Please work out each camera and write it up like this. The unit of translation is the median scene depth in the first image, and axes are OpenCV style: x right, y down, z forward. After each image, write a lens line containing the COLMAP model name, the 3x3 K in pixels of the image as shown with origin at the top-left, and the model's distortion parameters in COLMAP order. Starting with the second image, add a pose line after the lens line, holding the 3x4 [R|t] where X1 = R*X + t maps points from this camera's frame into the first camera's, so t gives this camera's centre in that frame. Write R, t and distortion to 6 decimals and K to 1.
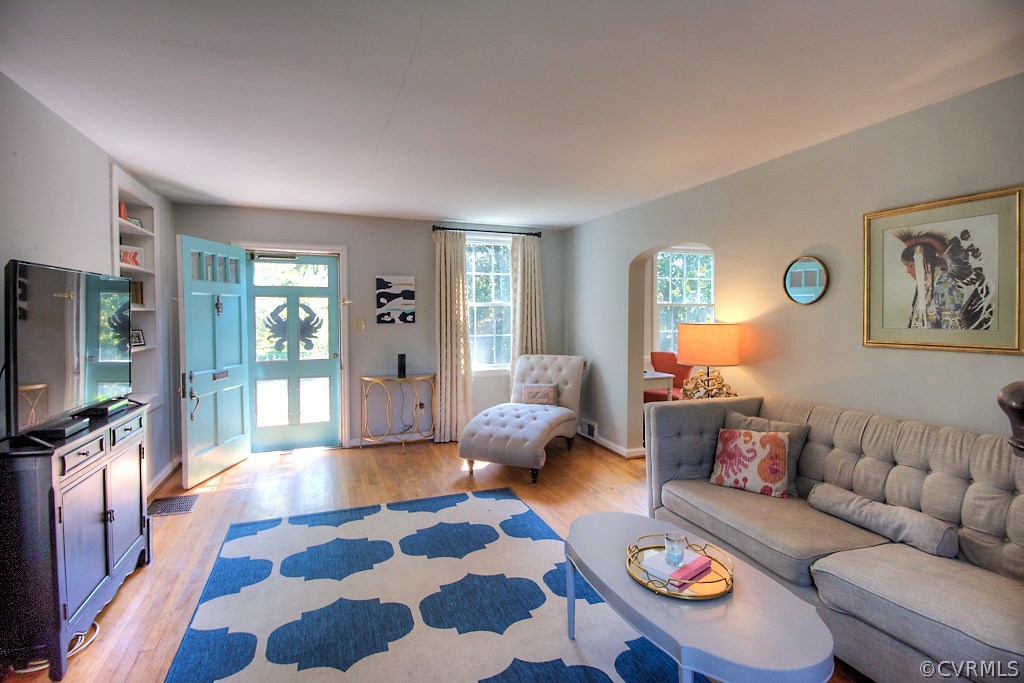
lens RADIAL K [[494.2, 0, 510.8], [0, 494.2, 326.7], [0, 0, 1]] dist [0.034582, -0.034983]
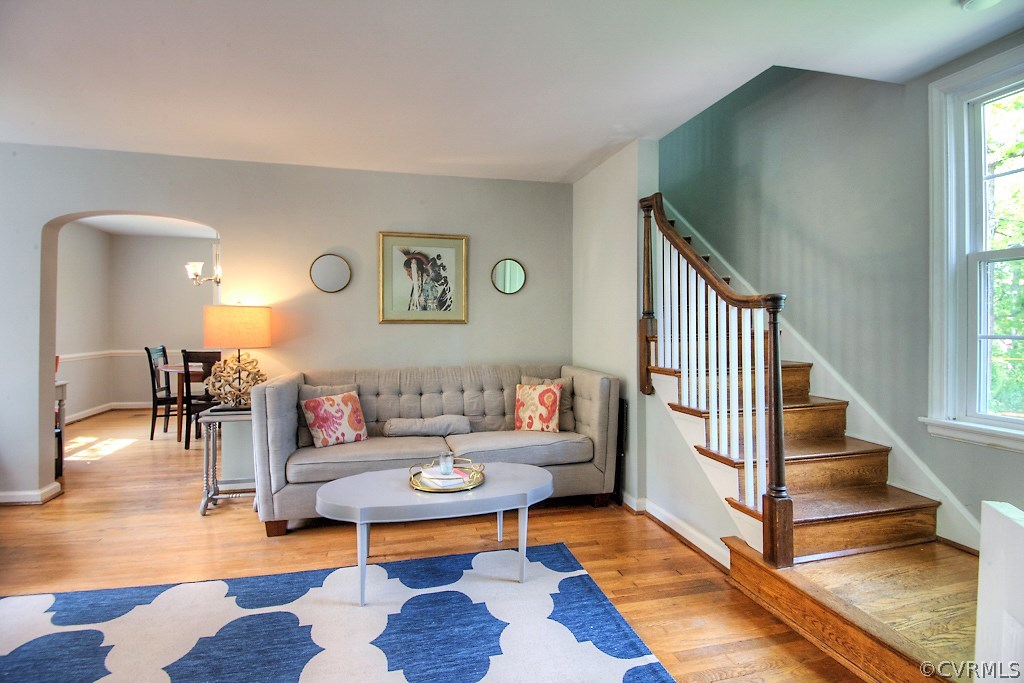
lens RADIAL K [[494.2, 0, 510.8], [0, 494.2, 326.7], [0, 0, 1]] dist [0.034582, -0.034983]
pose [[0.108019, 0.004286, 0.994140, -0.465806], [0.021761, 0.999741, -0.006674, 0.046125], [-0.993911, 0.022354, 0.107898, 0.326510]]
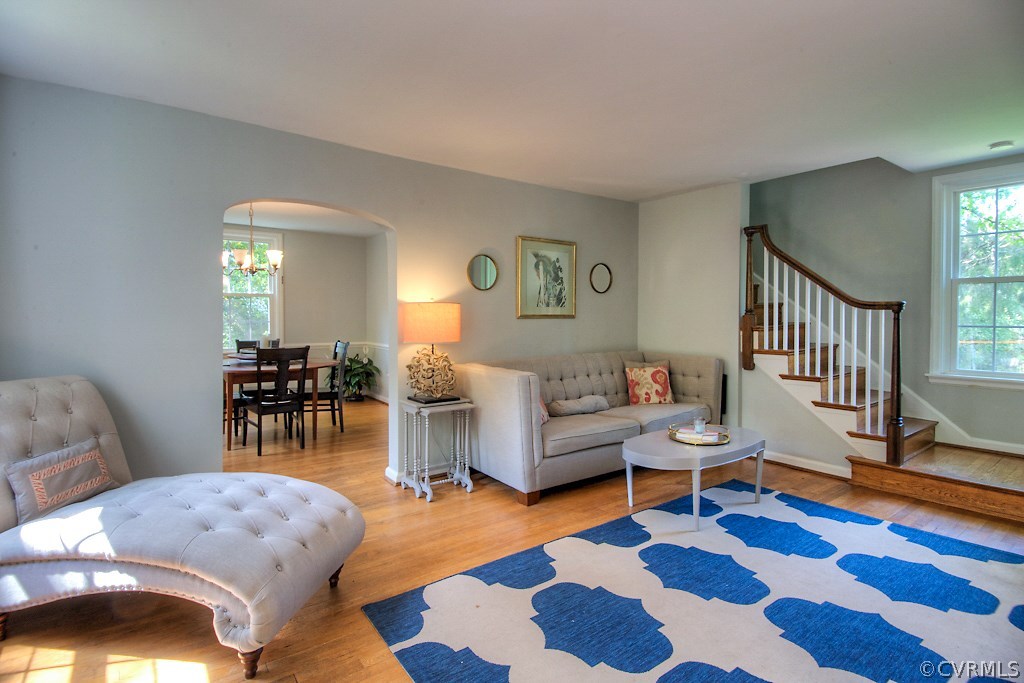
lens RADIAL K [[494.2, 0, 510.8], [0, 494.2, 326.7], [0, 0, 1]] dist [0.034582, -0.034983]
pose [[-0.275118, -0.011933, 0.961337, -0.562519], [0.025508, 0.999480, 0.019707, 0.023716], [-0.961072, 0.029943, -0.274670, 1.012665]]
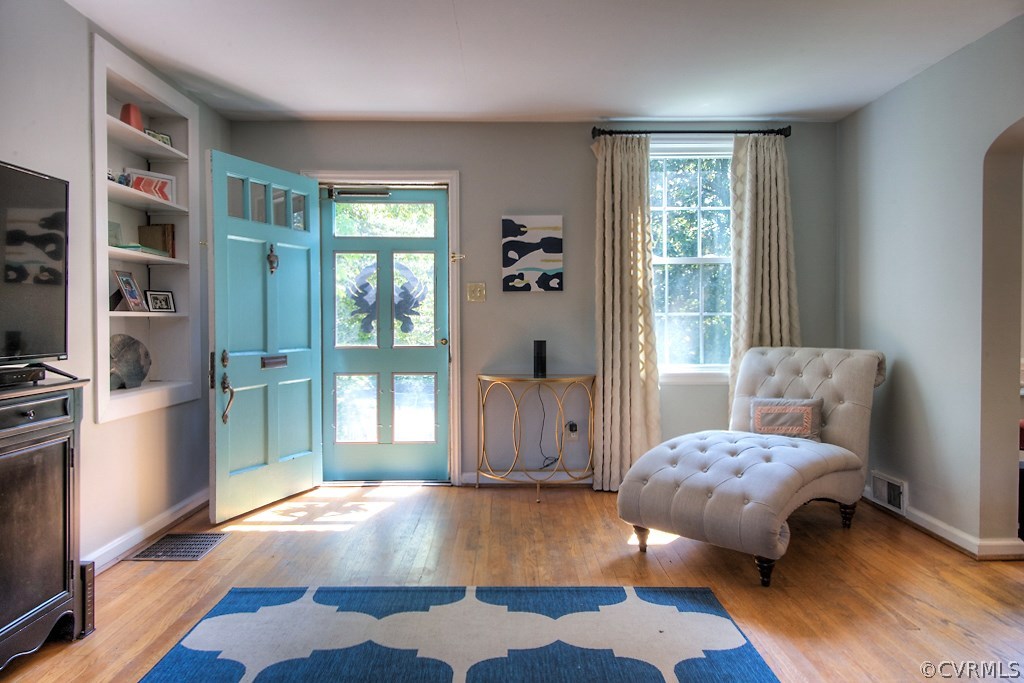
lens RADIAL K [[668.9, 0, 506.6], [0, 668.9, 325.1], [0, 0, 1]] dist [0.048447, -0.049289]
pose [[0.935462, 0.001474, -0.353425, 0.046710], [-0.008458, 0.999798, -0.018218, 0.069322], [0.353327, 0.020032, 0.935285, 0.277338]]
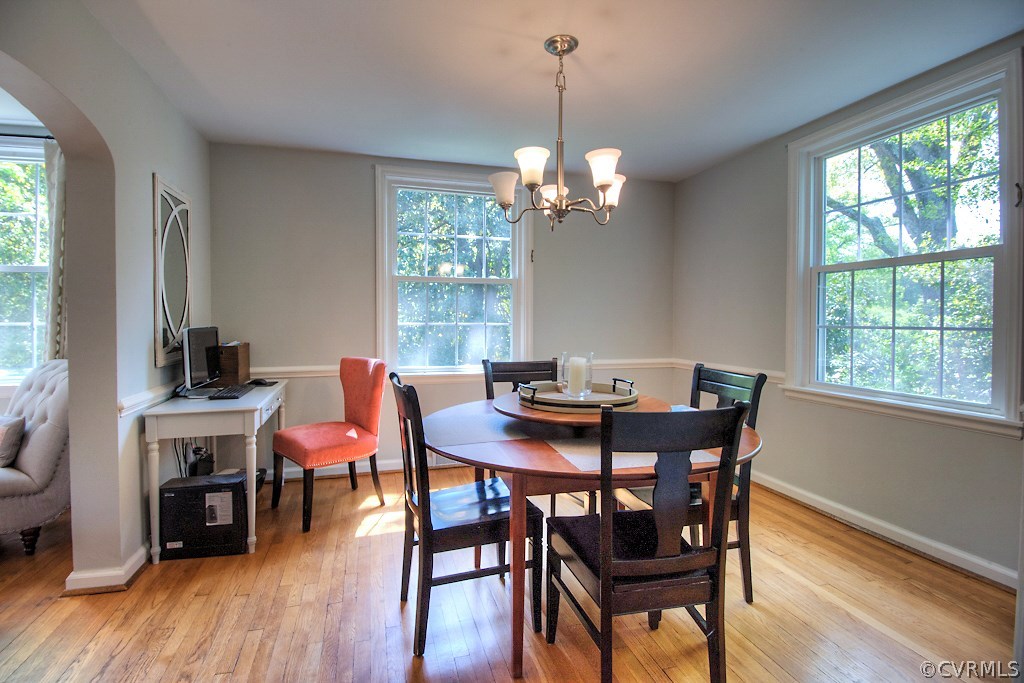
lens RADIAL K [[494.2, 0, 510.8], [0, 494.2, 326.7], [0, 0, 1]] dist [0.034582, -0.034983]
pose [[0.997103, 0.010219, -0.075377, 0.813789], [-0.011203, 0.999857, -0.012647, 0.032143], [0.075237, 0.013455, 0.997075, 0.710715]]
